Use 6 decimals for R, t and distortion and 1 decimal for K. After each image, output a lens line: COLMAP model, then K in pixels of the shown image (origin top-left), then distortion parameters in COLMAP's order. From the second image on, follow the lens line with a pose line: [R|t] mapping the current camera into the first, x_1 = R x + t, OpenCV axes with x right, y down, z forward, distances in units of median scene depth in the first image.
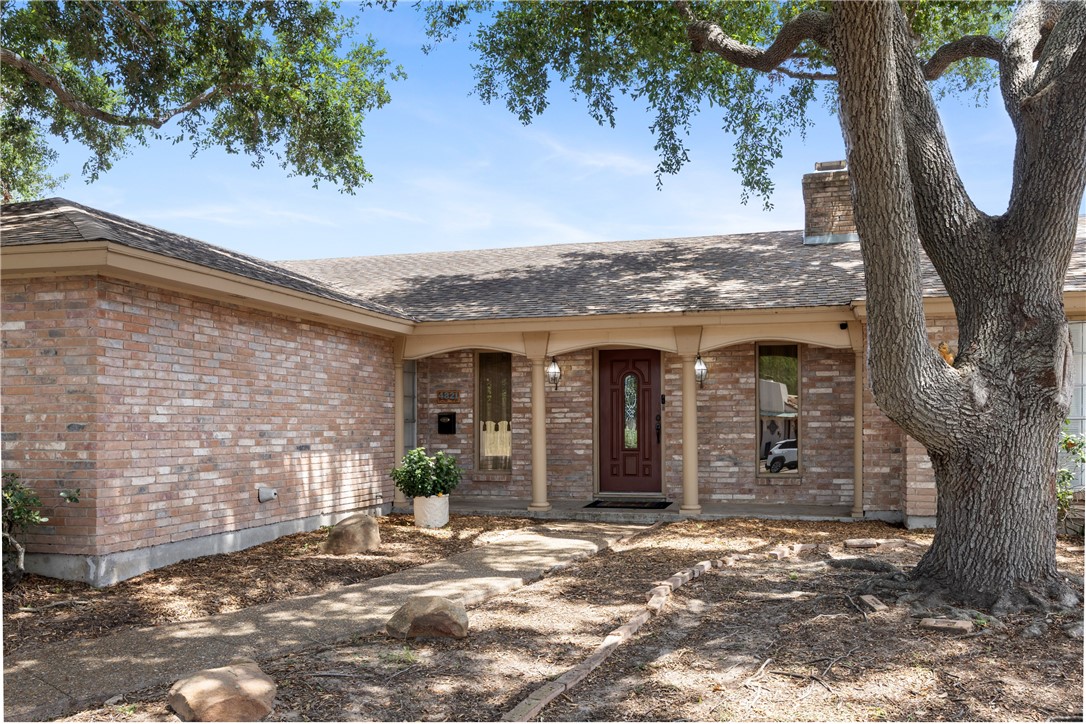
lens RADIAL K [[557.8, 0, 548.1], [0, 557.8, 390.5], [0, 0, 1]] dist [-0.006290, 0.000775]
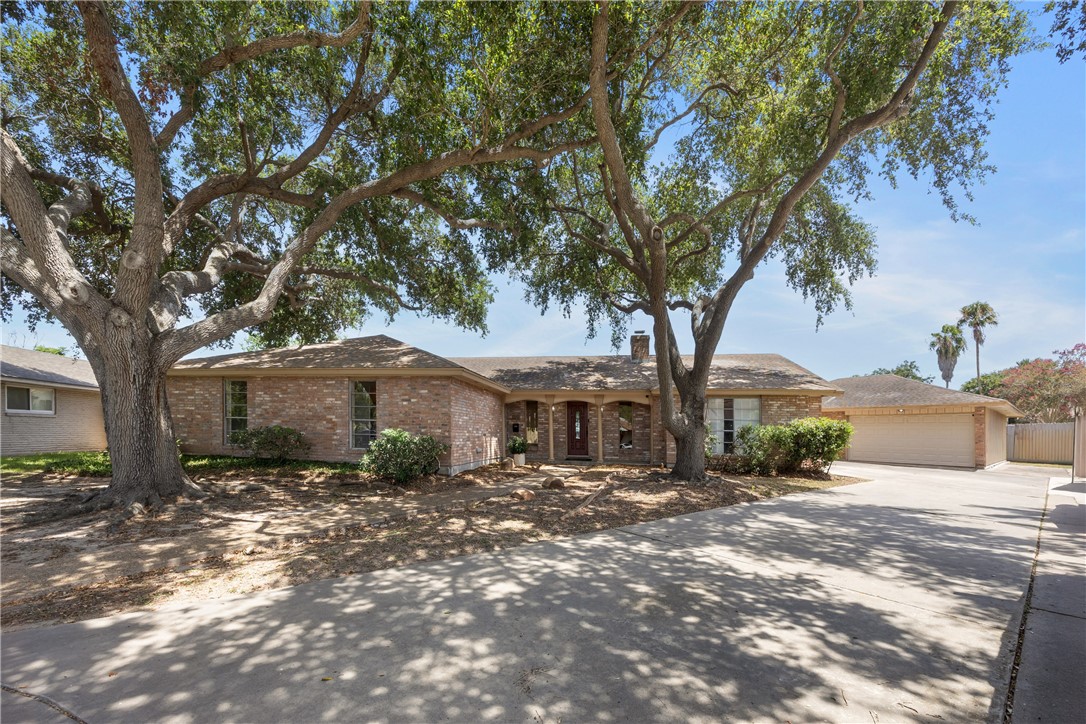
lens RADIAL K [[438.7, 0, 542.8], [0, 438.7, 362.7], [0, 0, 1]] dist [0.000354, -0.000008]
pose [[0.944619, 0.069314, 0.320766, -0.730739], [-0.032383, 0.992357, -0.119071, -0.003244], [-0.326567, 0.102090, 0.939644, -0.989042]]
